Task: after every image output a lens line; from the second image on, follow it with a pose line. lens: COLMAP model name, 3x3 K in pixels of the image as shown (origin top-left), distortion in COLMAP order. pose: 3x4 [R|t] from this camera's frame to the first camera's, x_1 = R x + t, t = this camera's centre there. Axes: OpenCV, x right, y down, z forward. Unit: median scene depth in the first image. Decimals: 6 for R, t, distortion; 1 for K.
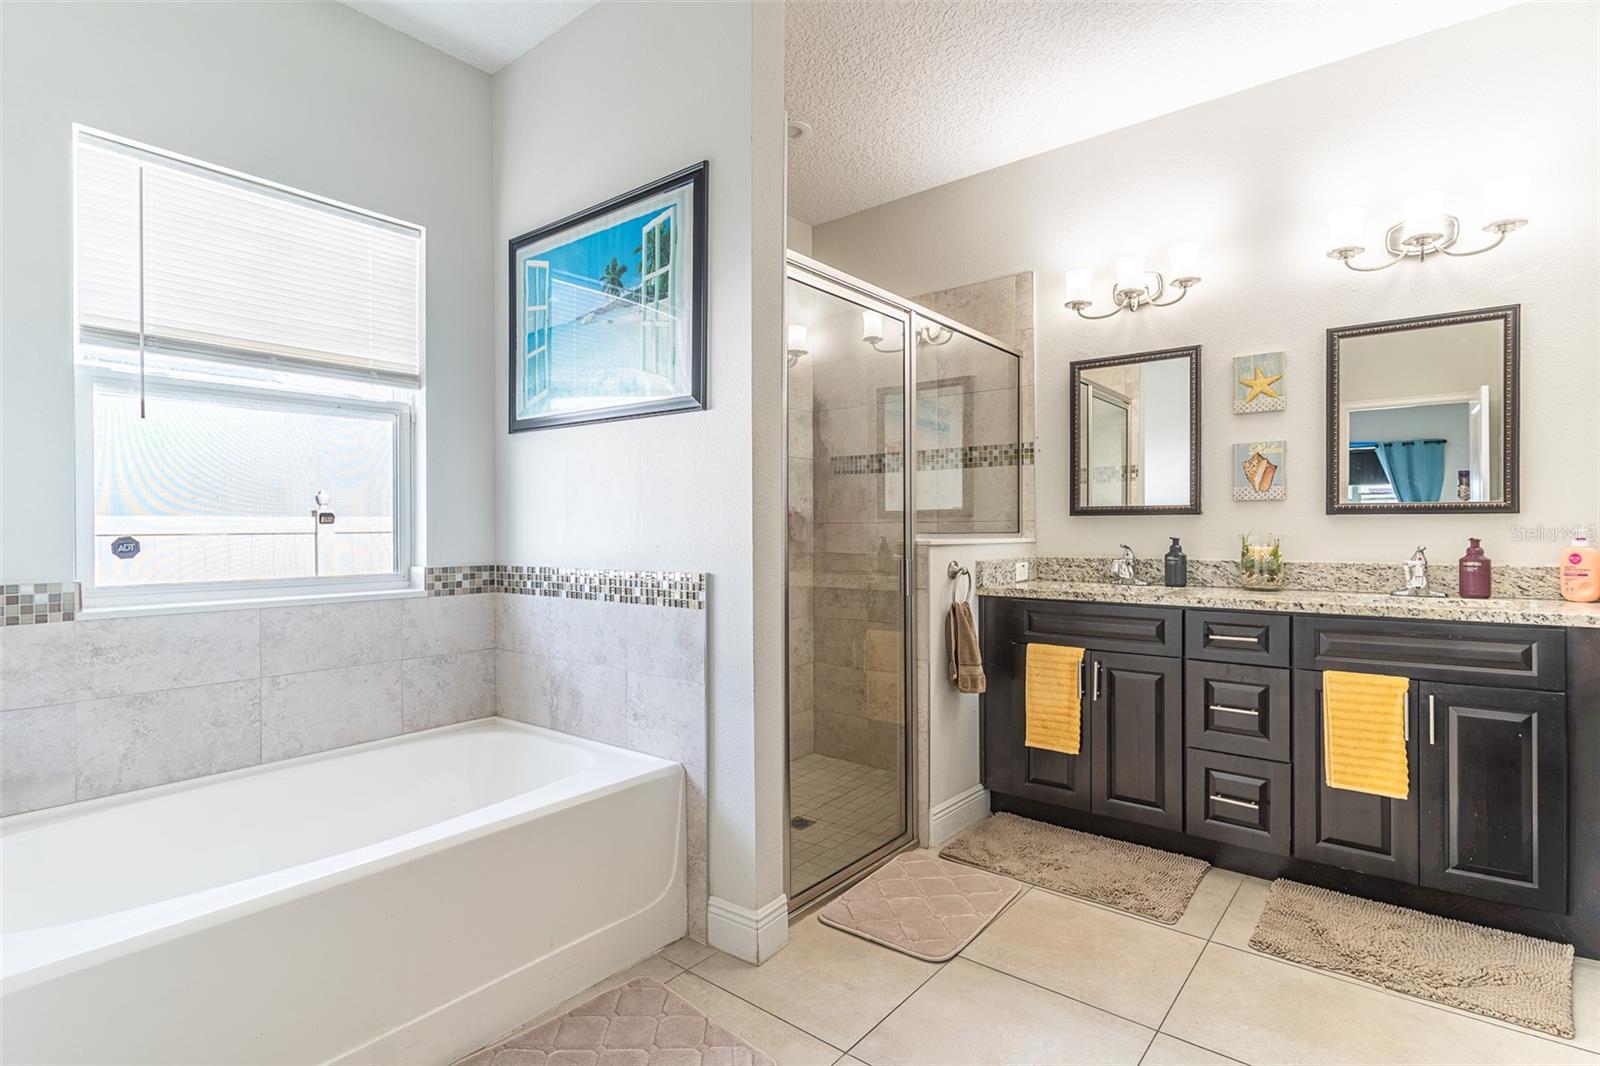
lens RADIAL K [[803.4, 0, 791.8], [0, 803.4, 525.3], [0, 0, 1]] dist [0.000289, 0.001482]
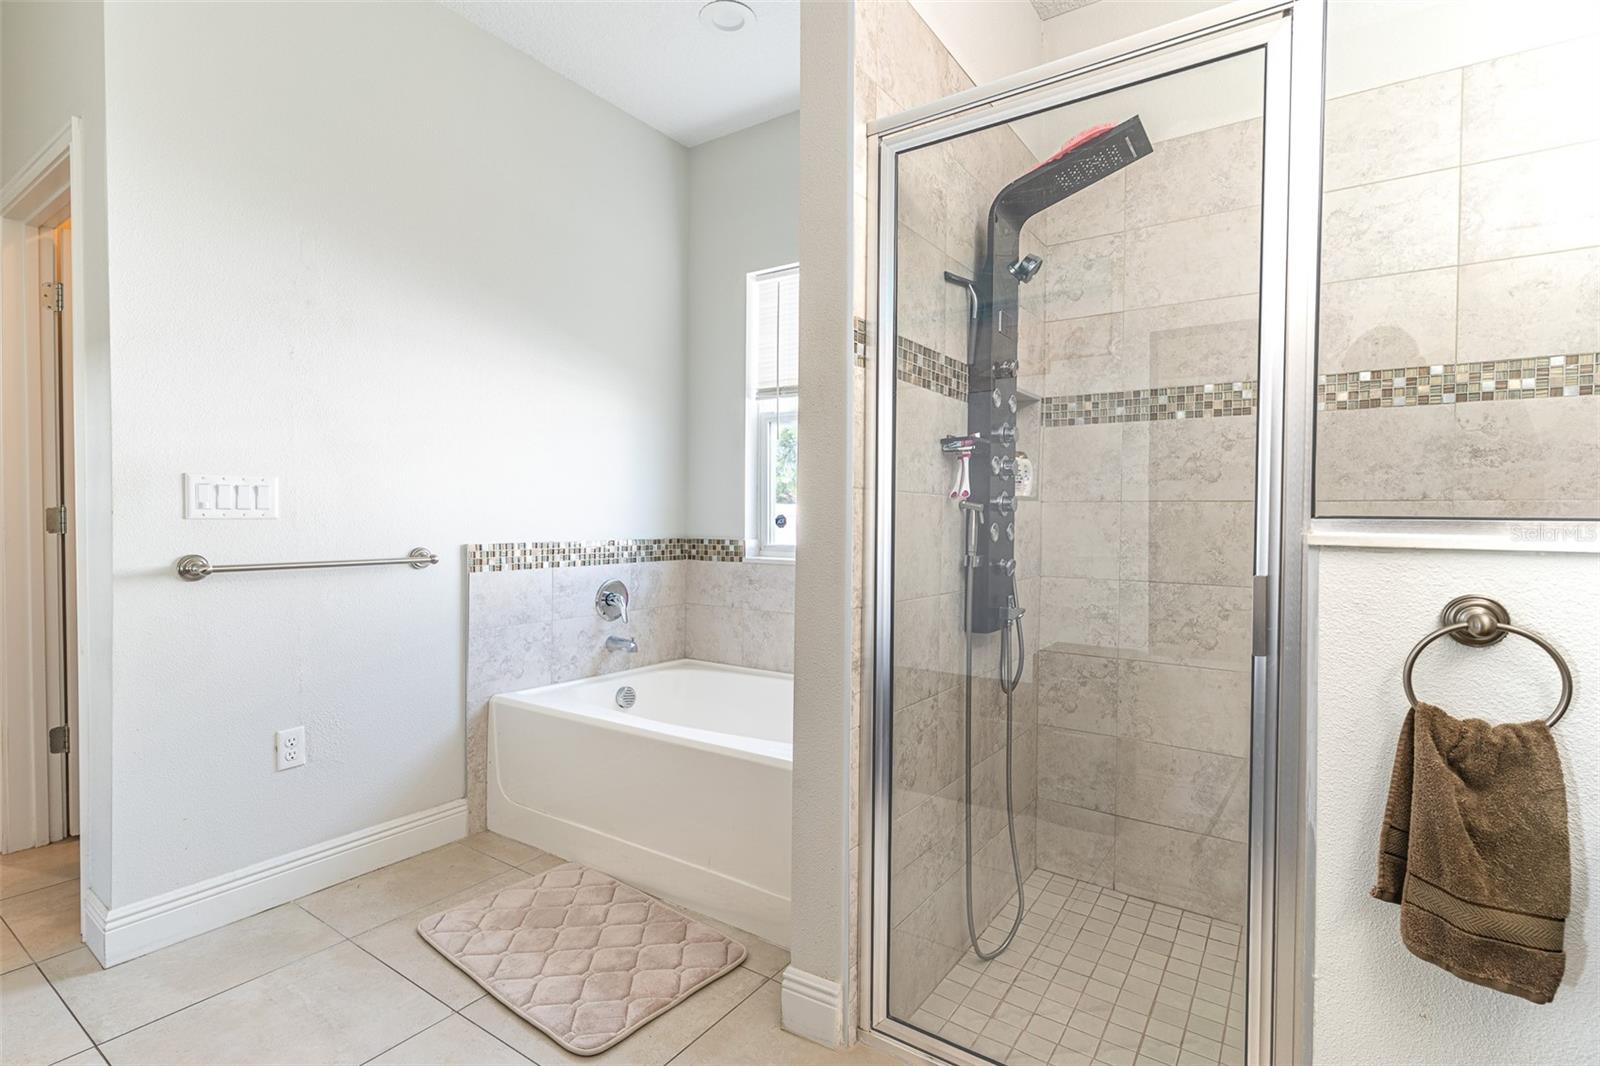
lens RADIAL K [[768.2, 0, 797.7], [0, 768.2, 531.5], [0, 0, 1]] dist [0.004106, -0.002363]
pose [[0.083777, 0.023873, -0.996199, 0.790095], [-0.006111, 0.999707, 0.023443, 0.013014], [0.996466, 0.004124, 0.083898, 1.001801]]
